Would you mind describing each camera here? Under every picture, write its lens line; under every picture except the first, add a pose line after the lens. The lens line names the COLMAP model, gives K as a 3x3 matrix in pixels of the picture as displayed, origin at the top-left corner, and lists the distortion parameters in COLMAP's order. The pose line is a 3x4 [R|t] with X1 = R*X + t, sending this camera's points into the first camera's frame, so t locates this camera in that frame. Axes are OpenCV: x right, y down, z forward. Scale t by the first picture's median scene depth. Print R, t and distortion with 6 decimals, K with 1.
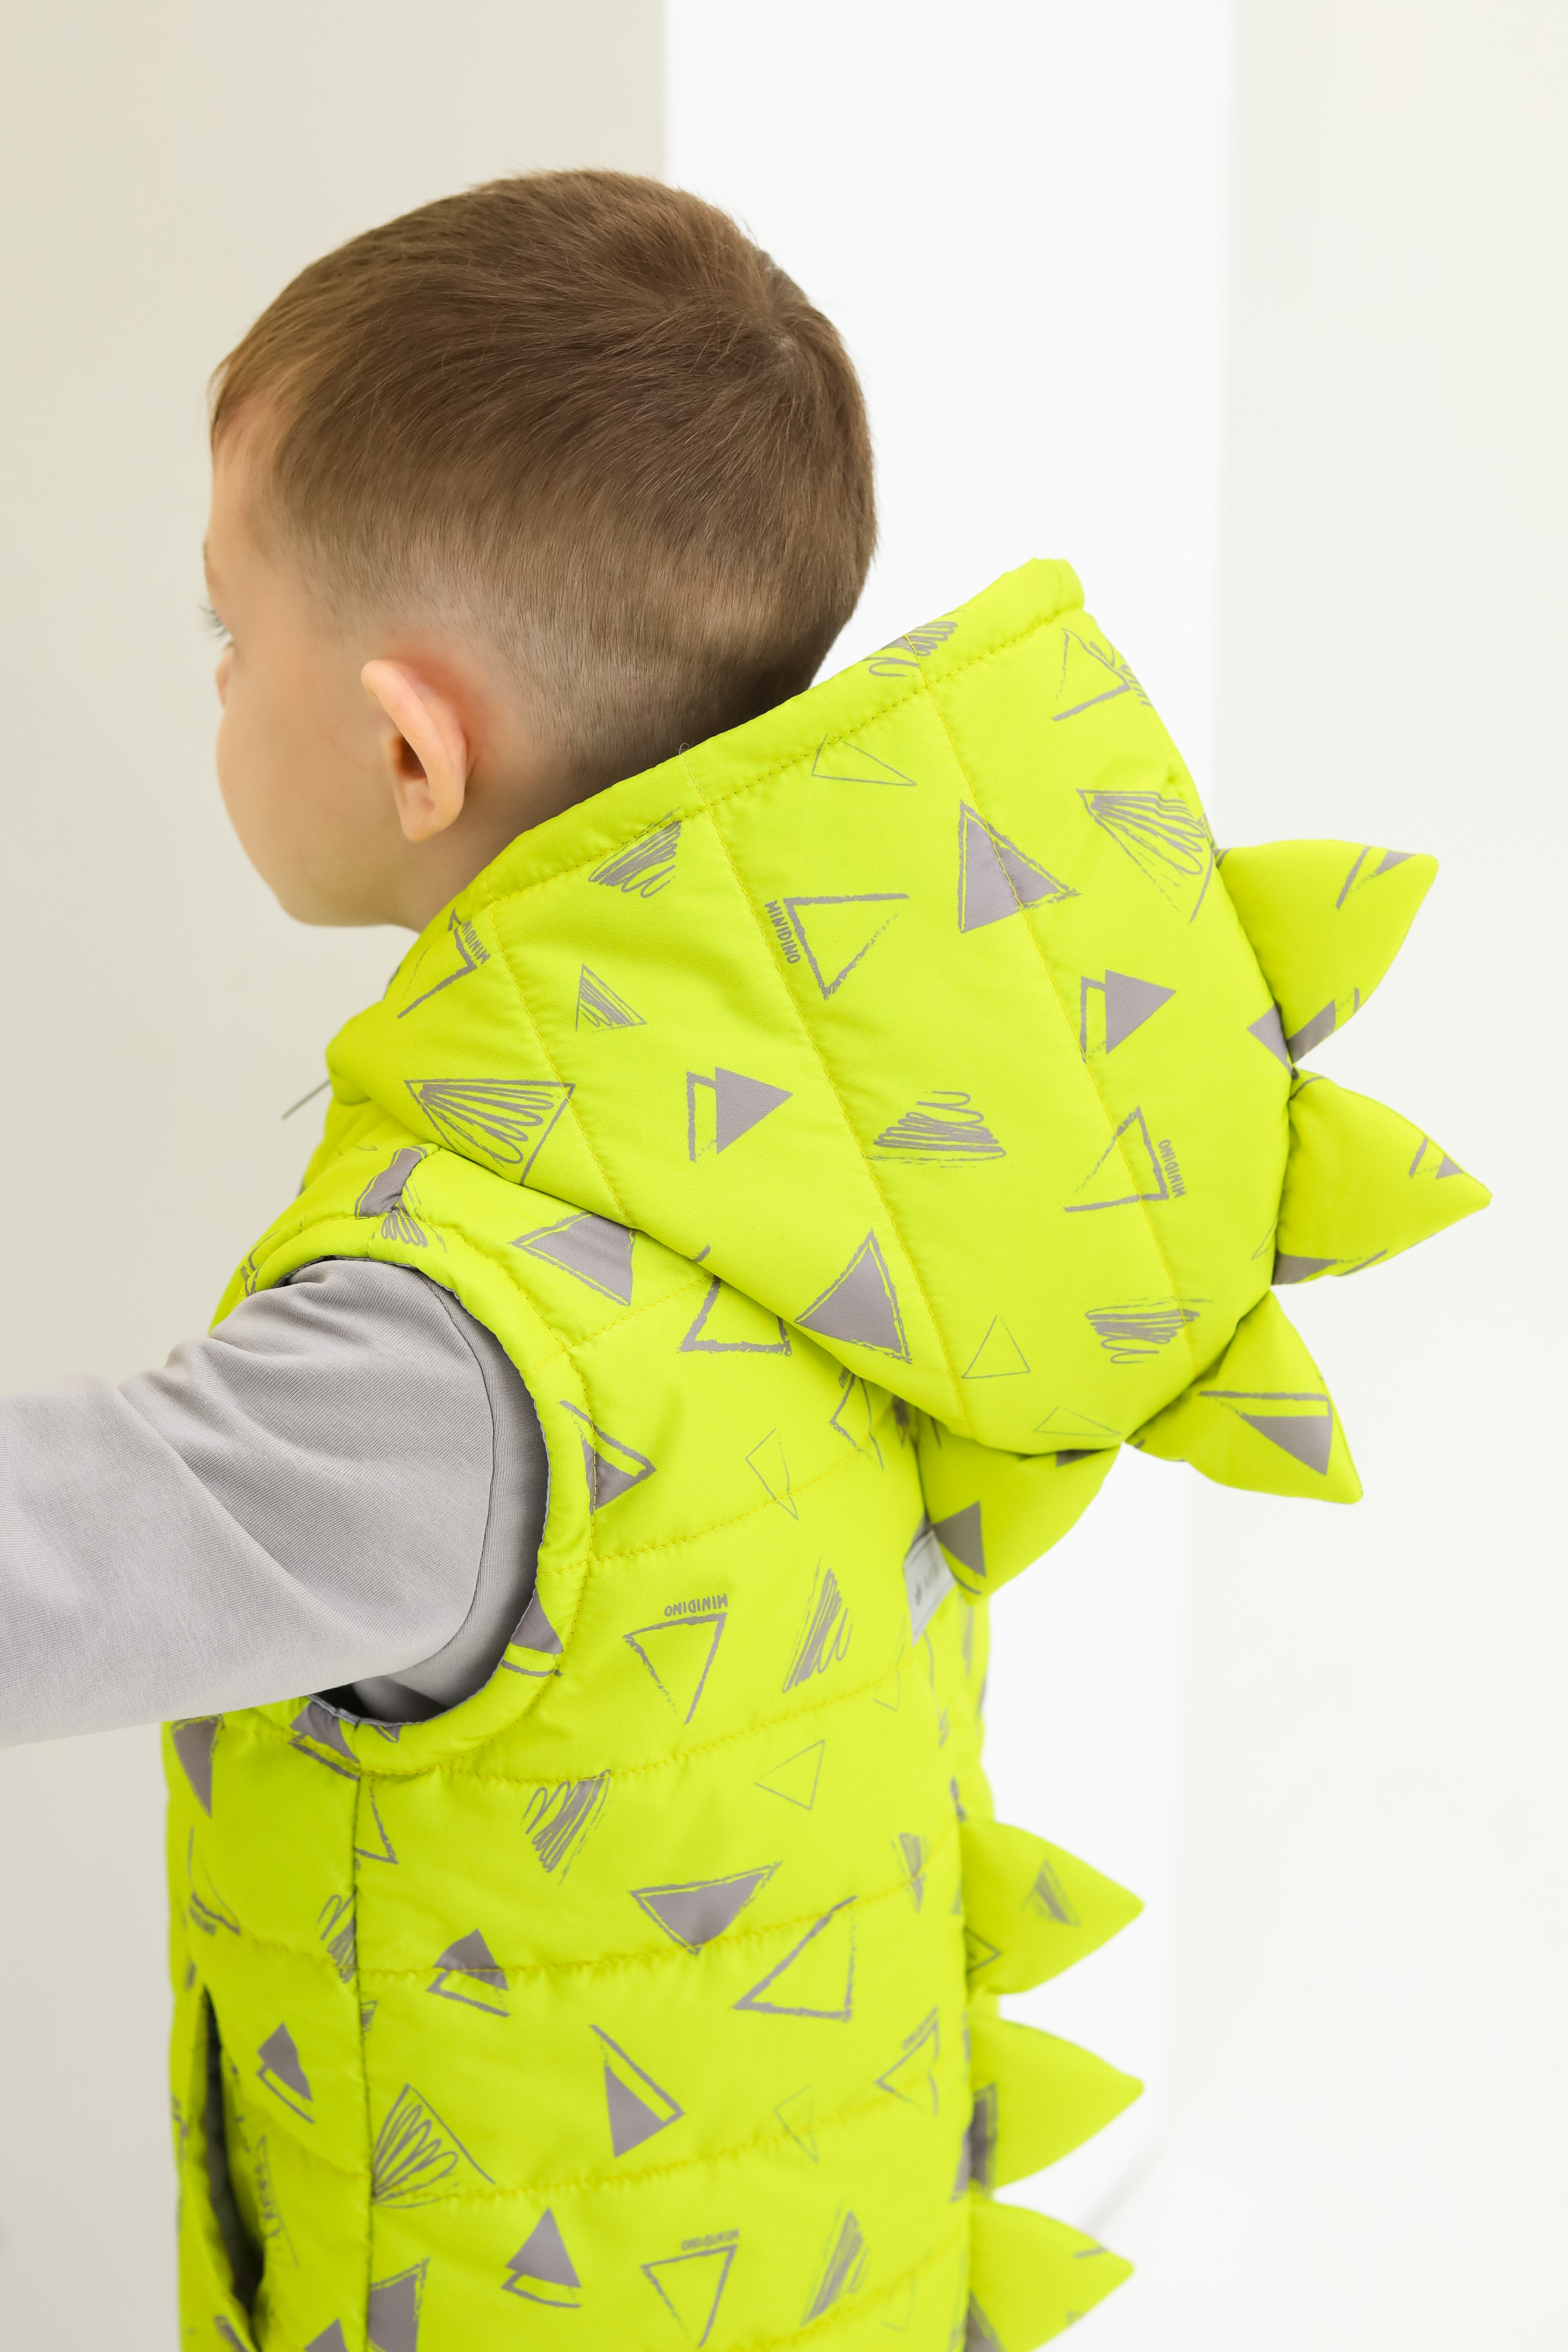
lens RADIAL K [[3600.4, 0, 784.0], [0, 3600.4, 1176.0], [0, 0, 1]] dist [-0.055049, 0.036276]
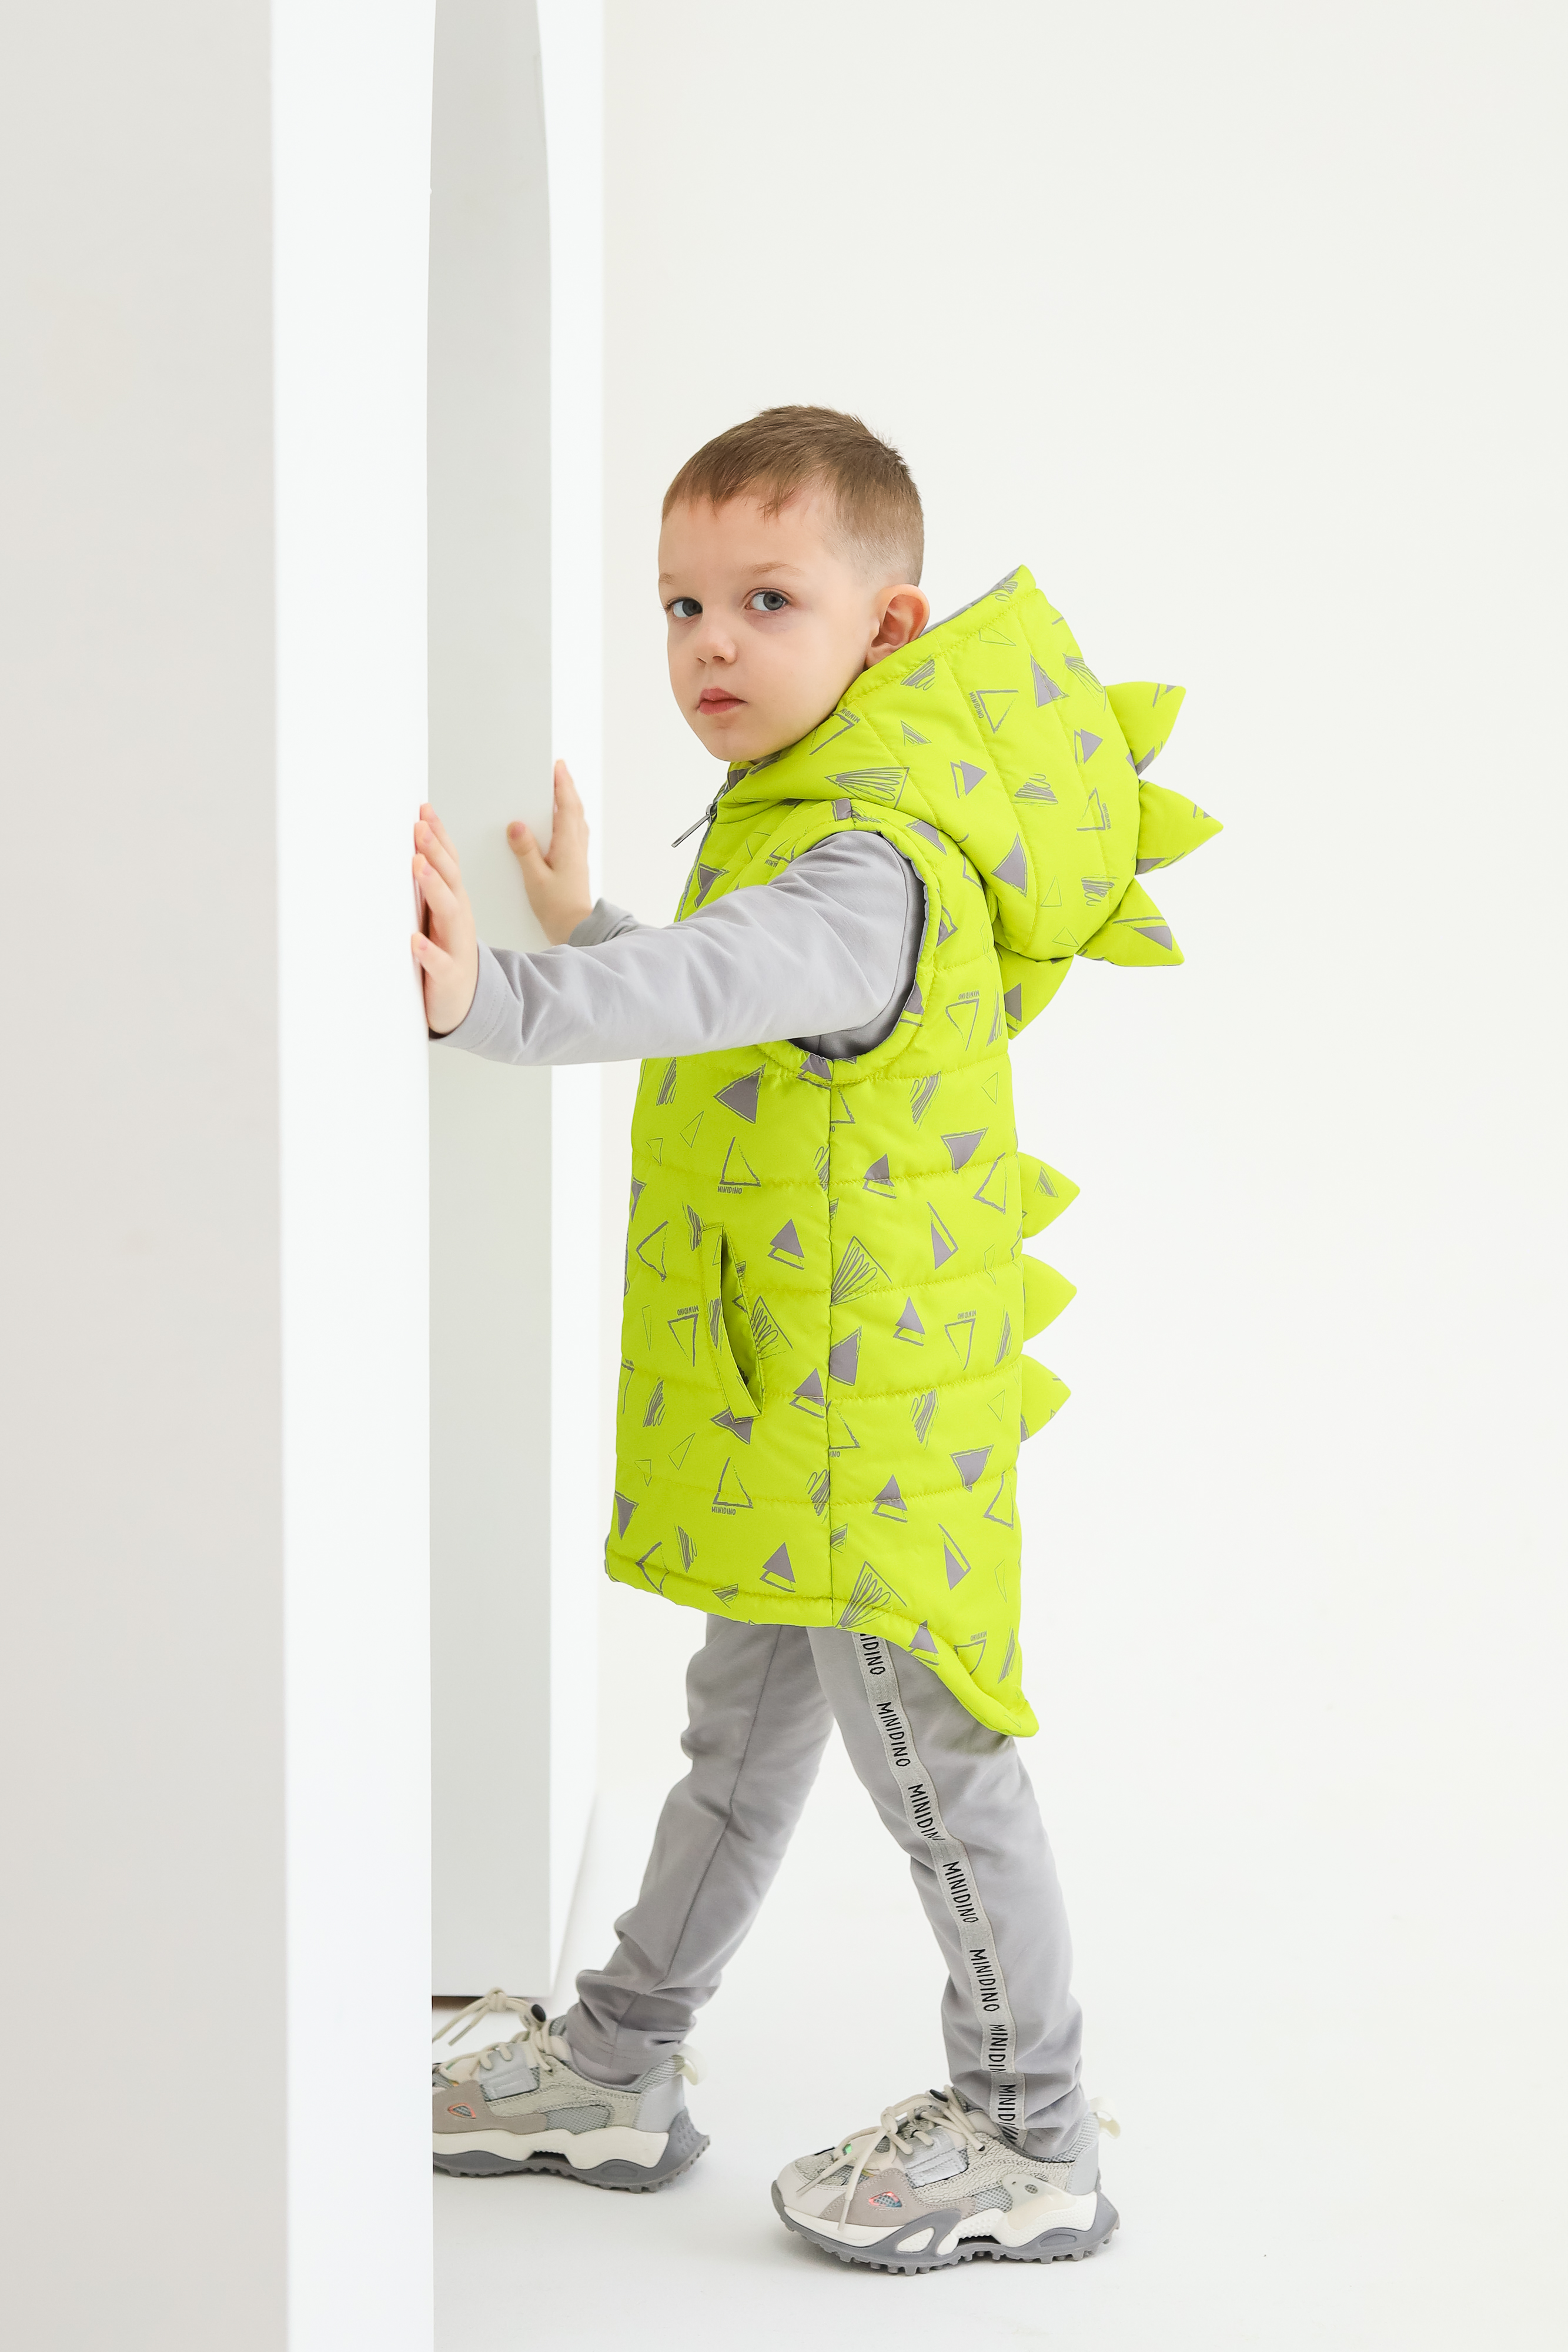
lens RADIAL K [[3600.4, 0, 784.0], [0, 3600.4, 1176.0], [0, 0, 1]] dist [-0.055049, 0.036276]
pose [[0.902416, -0.062610, 0.426292, -1.093387], [0.131137, 0.982358, -0.133323, 0.512225], [-0.410424, 0.176216, 0.894707, -0.965646]]
